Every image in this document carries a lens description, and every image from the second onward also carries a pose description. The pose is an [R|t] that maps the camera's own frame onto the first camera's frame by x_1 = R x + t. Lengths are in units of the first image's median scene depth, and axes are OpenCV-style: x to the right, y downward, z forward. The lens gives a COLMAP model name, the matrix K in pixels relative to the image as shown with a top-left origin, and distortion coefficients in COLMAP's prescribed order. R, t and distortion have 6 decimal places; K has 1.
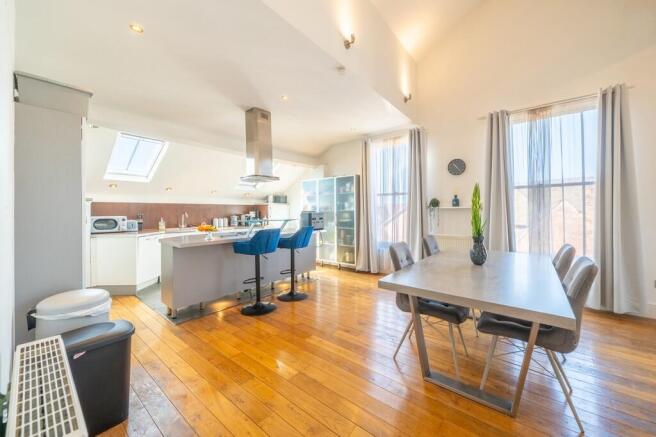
lens RADIAL K [[248.2, 0, 325.3], [0, 248.2, 213.1], [0, 0, 1]] dist [0.001541, -0.000041]
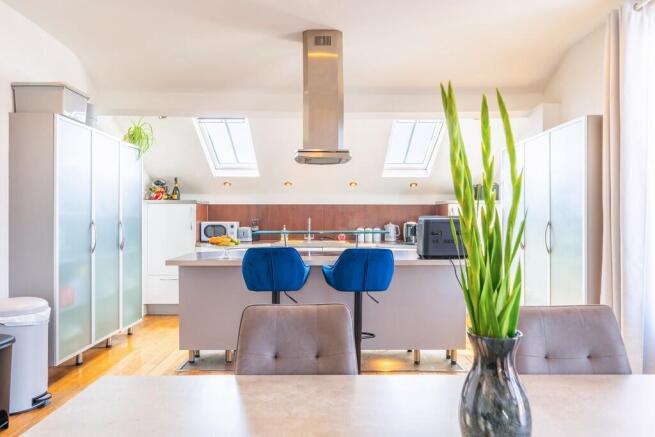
lens RADIAL K [[419.1, 0, 324.3], [0, 419.1, 218.8], [0, 0, 1]] dist [-0.007376, -0.000877]
pose [[0.647507, 0.004072, -0.762048, 0.380392], [-0.008586, 0.999961, -0.001952, 0.002680], [0.762011, 0.007807, 0.647517, 0.332636]]
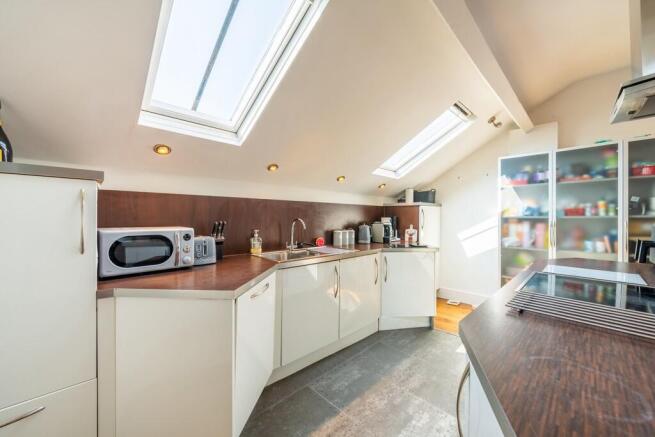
lens RADIAL K [[247.8, 0, 326.1], [0, 247.8, 219.5], [0, 0, 1]] dist [0.001541, -0.000041]
pose [[0.994643, 0.005464, -0.103222, -0.529861], [-0.005717, 0.999981, -0.002156, 0.000296], [0.103208, 0.002734, 0.994656, 0.608644]]
